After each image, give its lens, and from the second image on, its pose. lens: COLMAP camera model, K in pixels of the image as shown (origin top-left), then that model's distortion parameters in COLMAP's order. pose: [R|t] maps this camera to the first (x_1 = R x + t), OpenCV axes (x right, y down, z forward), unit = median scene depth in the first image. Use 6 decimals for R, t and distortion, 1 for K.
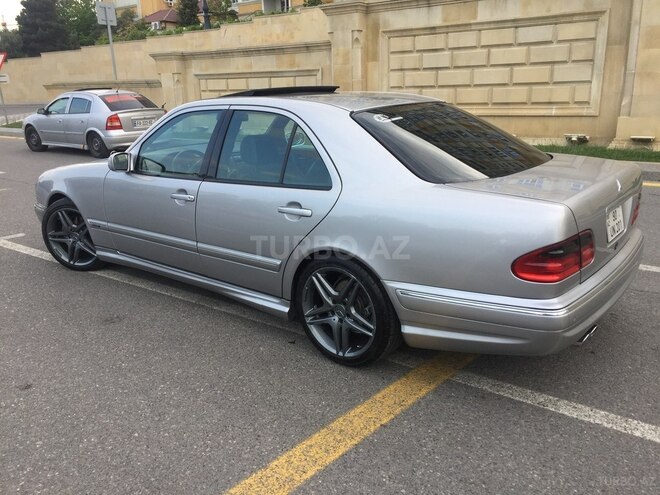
lens RADIAL K [[561.8, 0, 328.2], [0, 561.8, 248.5], [0, 0, 1]] dist [0.083641, -0.114621]
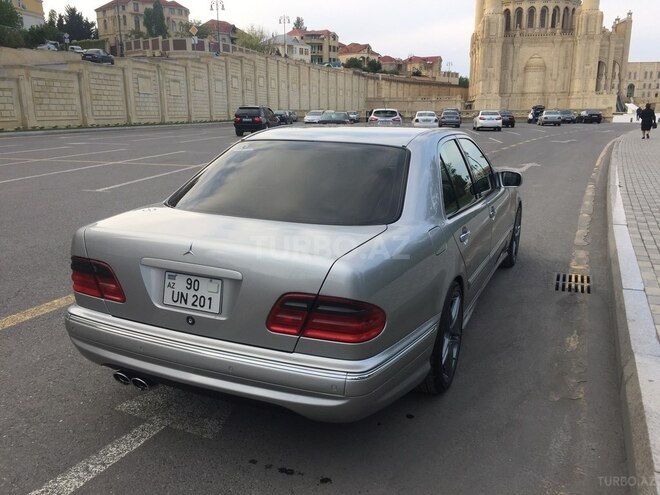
lens RADIAL K [[561.8, 0, 329.9], [0, 561.8, 246.4], [0, 0, 1]] dist [0.083641, -0.114621]
pose [[-0.473419, -0.181798, 0.861873, -7.835329], [0.253960, 0.908748, 0.331183, -0.509059], [-0.843433, 0.375669, -0.384049, 2.497893]]
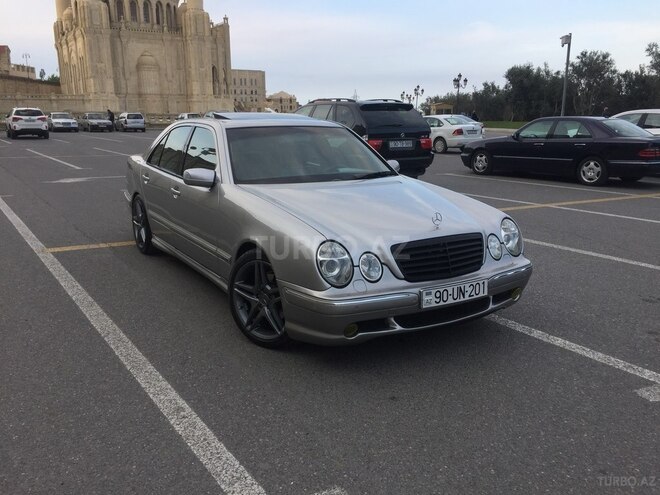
lens RADIAL K [[561.8, 0, 332.3], [0, 561.8, 247.6], [0, 0, 1]] dist [0.083641, -0.114621]
pose [[-0.946414, -0.052982, 0.318579, -0.638669], [0.108364, 0.877167, 0.467799, -0.590352], [-0.304232, 0.477254, -0.824422, 2.119199]]
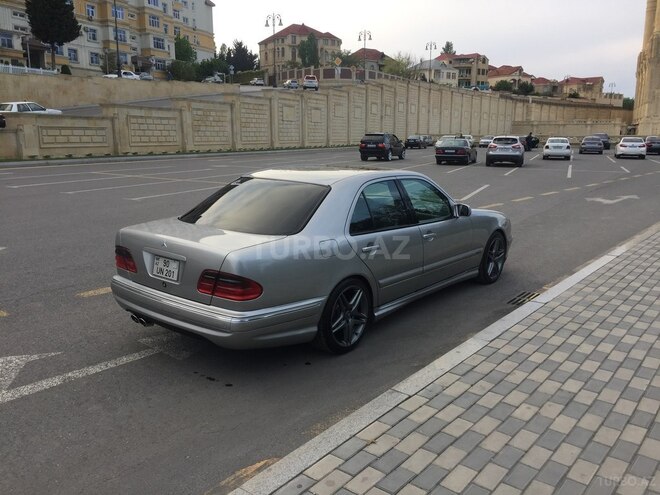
lens RADIAL K [[561.8, 0, 330.6], [0, 561.8, 247.1], [0, 0, 1]] dist [0.083641, -0.114621]
pose [[-0.238127, -0.169465, 0.956335, -8.304638], [0.268043, 0.934951, 0.232419, -0.500179], [-0.933514, 0.311685, -0.177213, 2.304322]]
